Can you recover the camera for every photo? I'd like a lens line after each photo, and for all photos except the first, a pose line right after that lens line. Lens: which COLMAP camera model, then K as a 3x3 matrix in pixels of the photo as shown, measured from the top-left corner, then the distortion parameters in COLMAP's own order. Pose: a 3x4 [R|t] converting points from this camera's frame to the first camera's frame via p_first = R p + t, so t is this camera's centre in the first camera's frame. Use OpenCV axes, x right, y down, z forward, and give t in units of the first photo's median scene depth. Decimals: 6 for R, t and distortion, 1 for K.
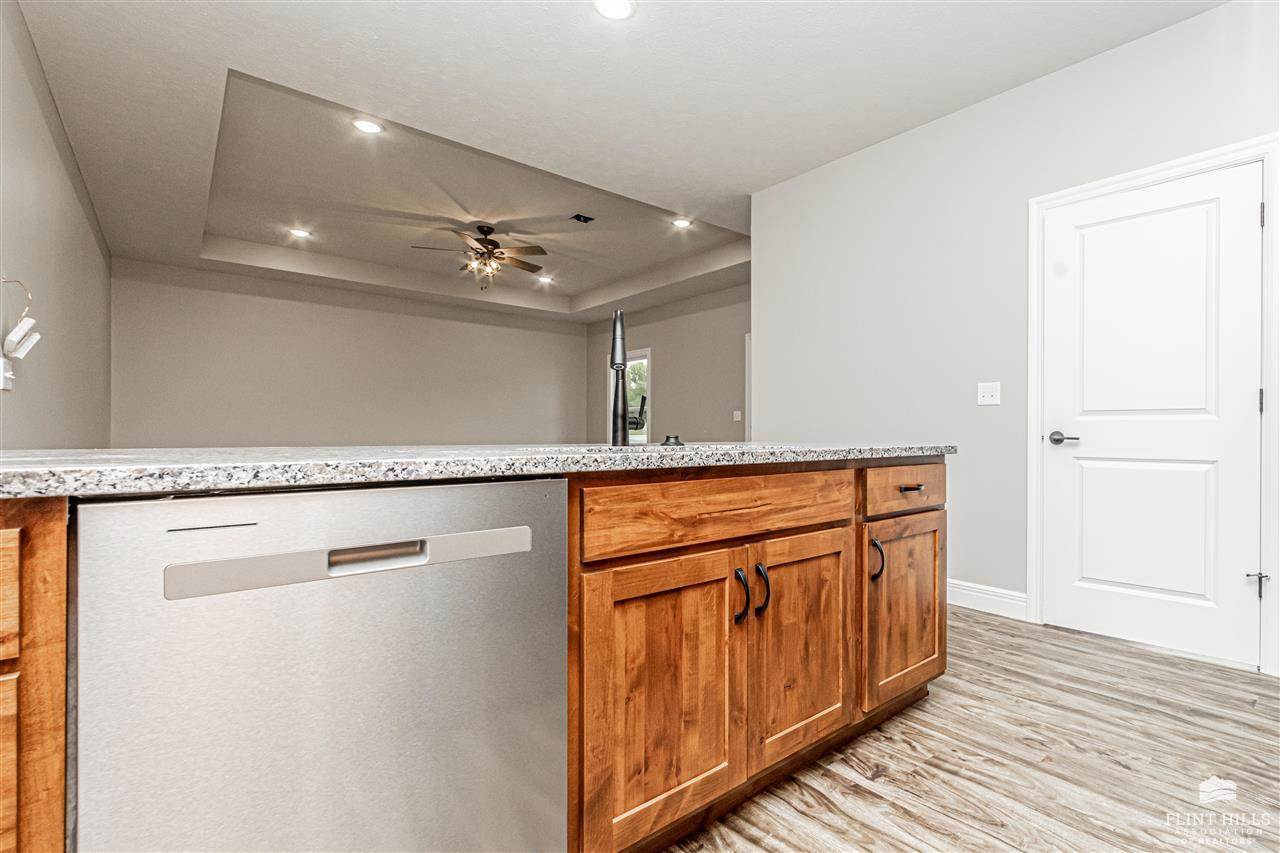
lens RADIAL K [[597.5, 0, 721.7], [0, 597.5, 426.7], [0, 0, 1]] dist [-0.012583, 0.000308]
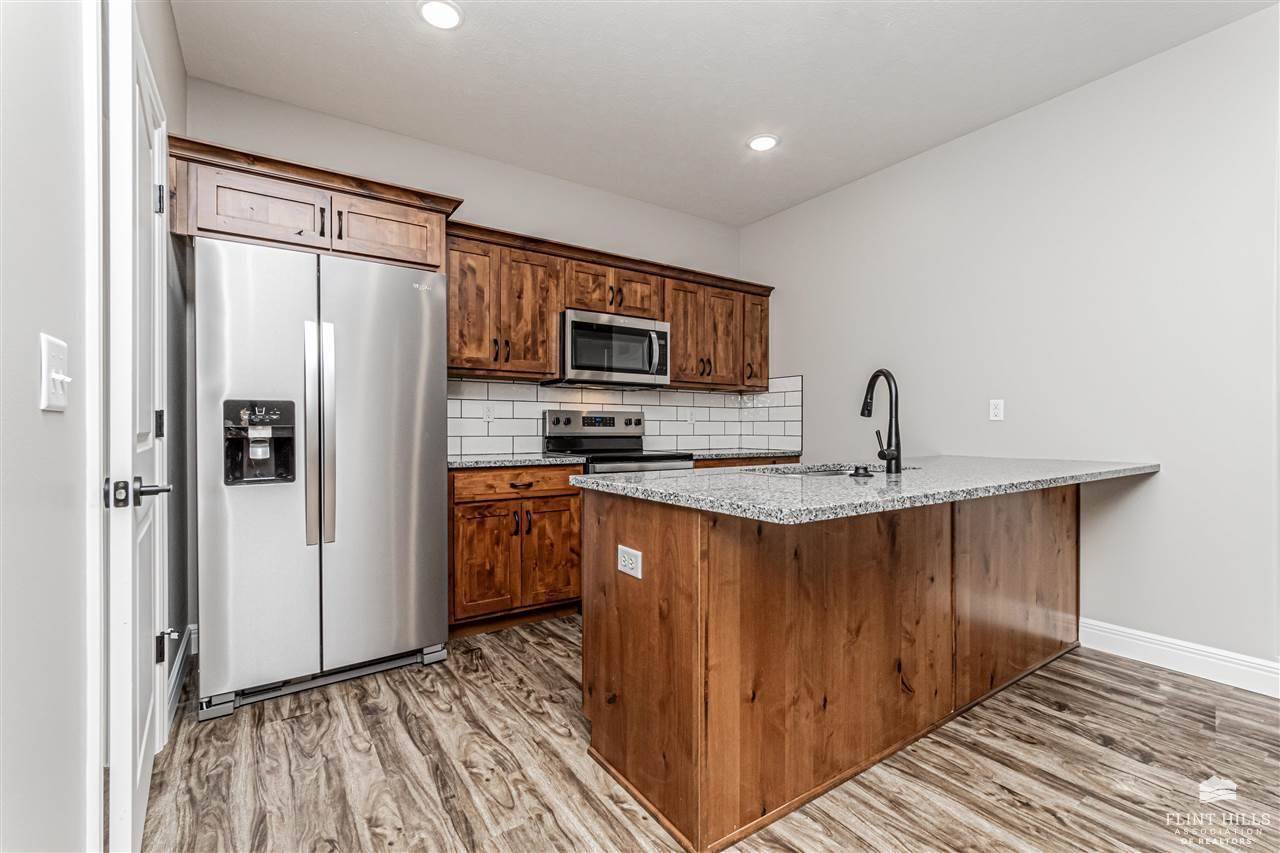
lens RADIAL K [[557.9, 0, 619.7], [0, 557.9, 436.0], [0, 0, 1]] dist [0.006336, -0.001854]
pose [[-0.985140, 0.003963, 0.171708, 0.153096], [0.005170, 0.999965, 0.006584, -0.032953], [-0.171676, 0.007374, -0.985126, 1.796208]]
